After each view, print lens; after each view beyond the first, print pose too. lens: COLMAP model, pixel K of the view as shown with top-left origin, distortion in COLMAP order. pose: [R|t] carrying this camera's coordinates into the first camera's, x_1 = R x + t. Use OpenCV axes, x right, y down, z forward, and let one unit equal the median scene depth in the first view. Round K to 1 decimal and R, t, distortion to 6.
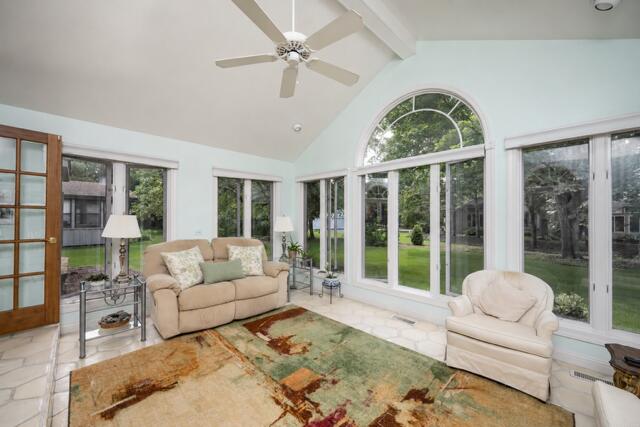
lens RADIAL K [[250.6, 0, 322.8], [0, 250.6, 214.0], [0, 0, 1]] dist [-0.021176, -0.000162]
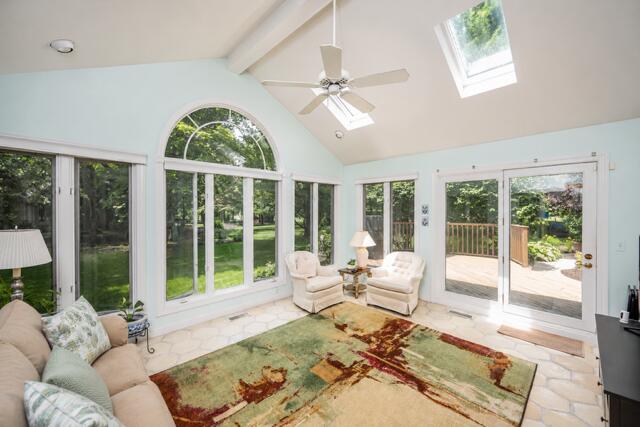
lens RADIAL K [[250.6, 0, 322.8], [0, 250.6, 214.0], [0, 0, 1]] dist [-0.021176, -0.000162]
pose [[-0.008833, -0.003299, 0.999956, -1.036176], [-0.012368, 0.999918, 0.003189, -0.042370], [-0.999885, -0.012339, -0.008873, 0.886747]]
